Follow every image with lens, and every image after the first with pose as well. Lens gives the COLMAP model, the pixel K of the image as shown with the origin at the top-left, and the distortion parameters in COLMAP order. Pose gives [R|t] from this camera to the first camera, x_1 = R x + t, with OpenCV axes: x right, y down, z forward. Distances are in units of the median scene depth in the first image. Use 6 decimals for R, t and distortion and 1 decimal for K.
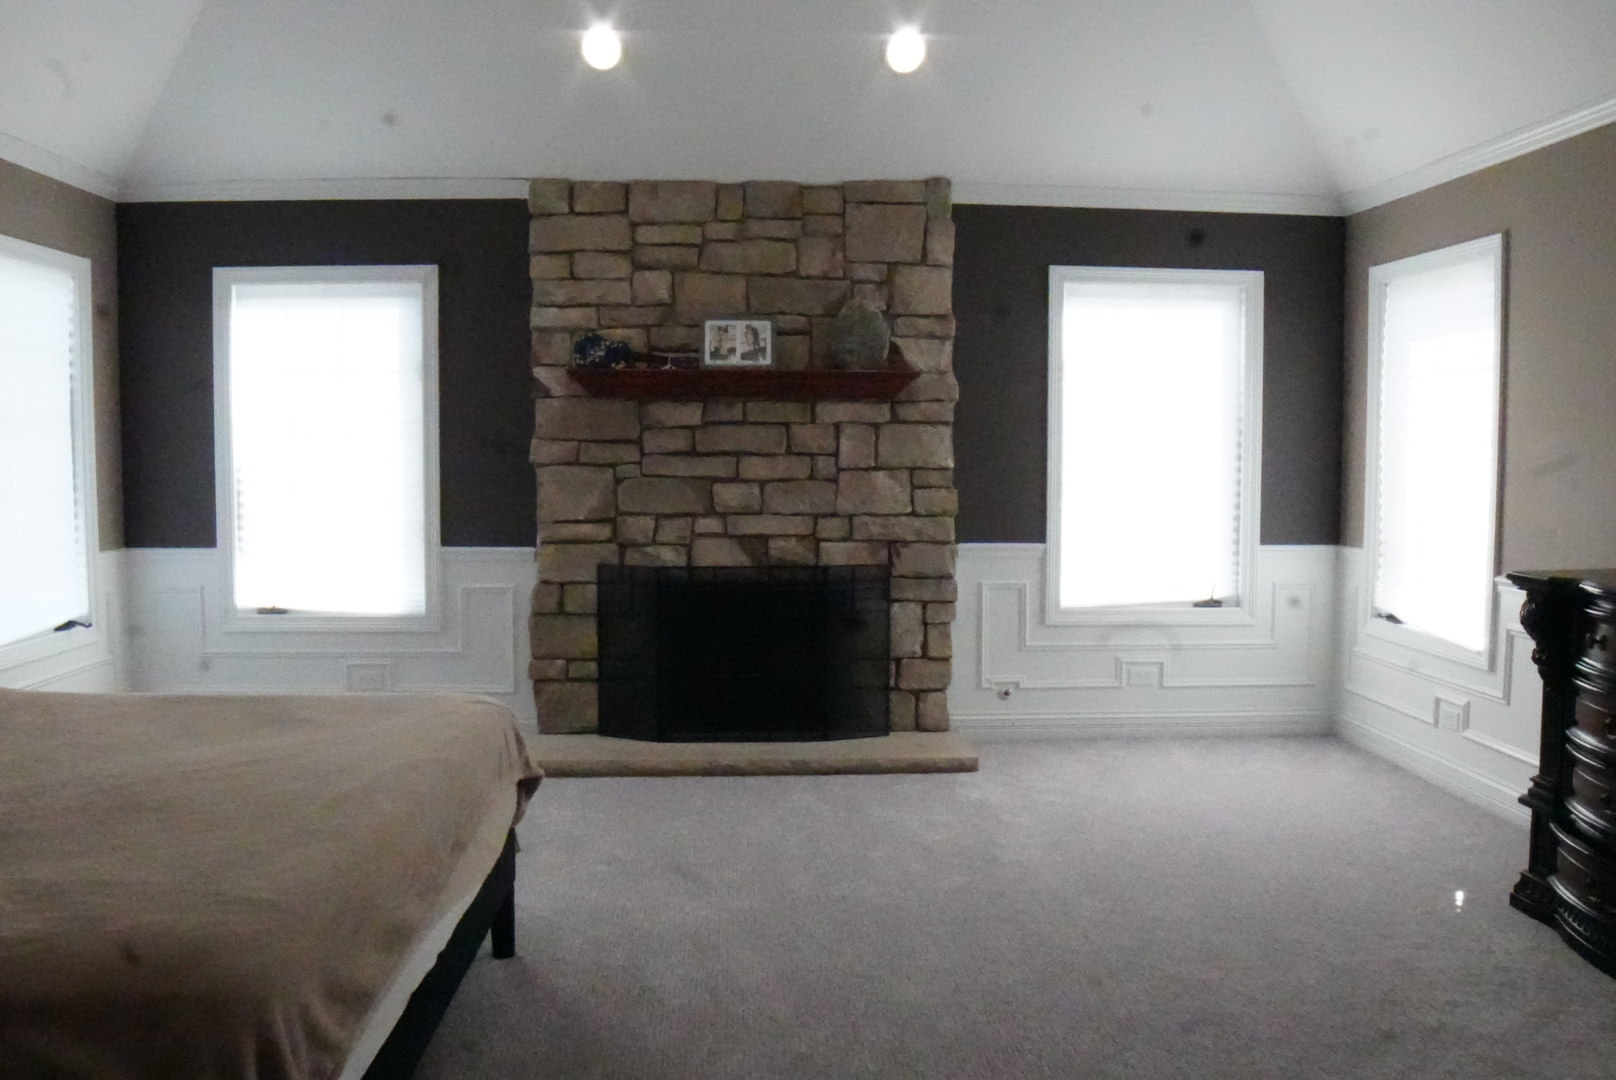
lens RADIAL K [[1256.2, 0, 808.0], [0, 1256.2, 540.0], [0, 0, 1]] dist [-0.132702, 0.057664]
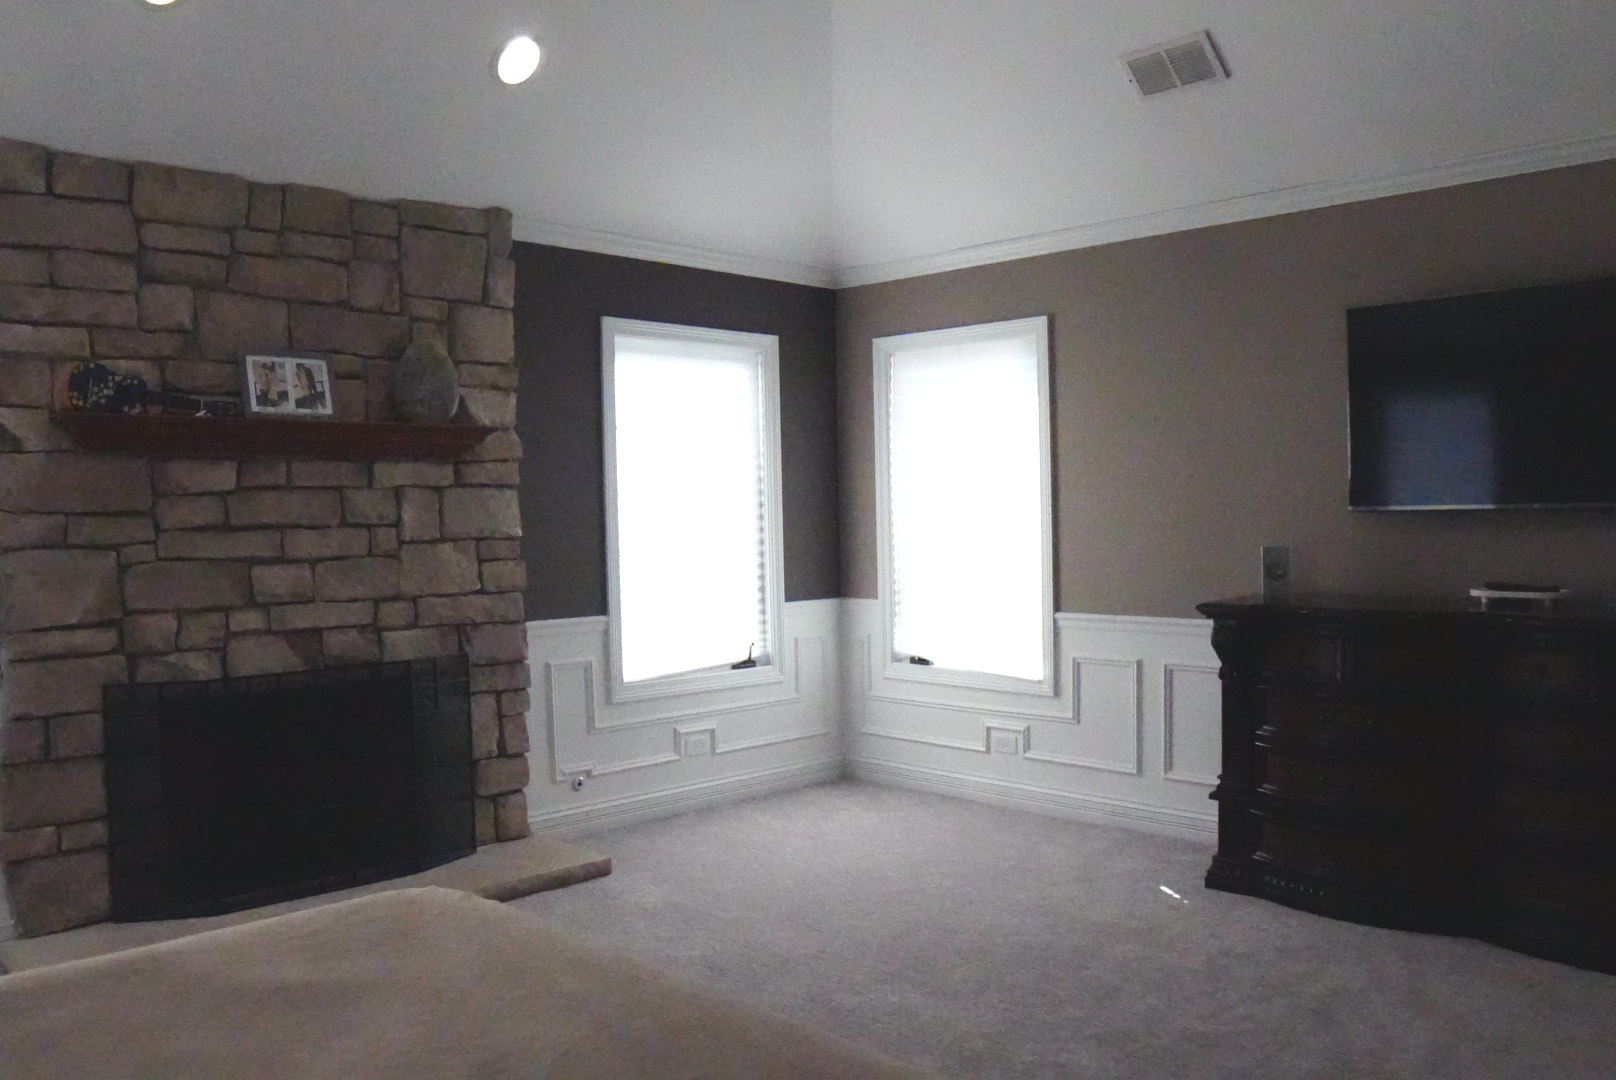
lens RADIAL K [[1256.2, 0, 808.0], [0, 1256.2, 540.0], [0, 0, 1]] dist [-0.132702, 0.057664]
pose [[0.754462, -0.031146, 0.655605, -0.311324], [0.066473, 0.997363, -0.029114, -0.016424], [-0.652969, 0.065546, 0.754543, 0.208054]]
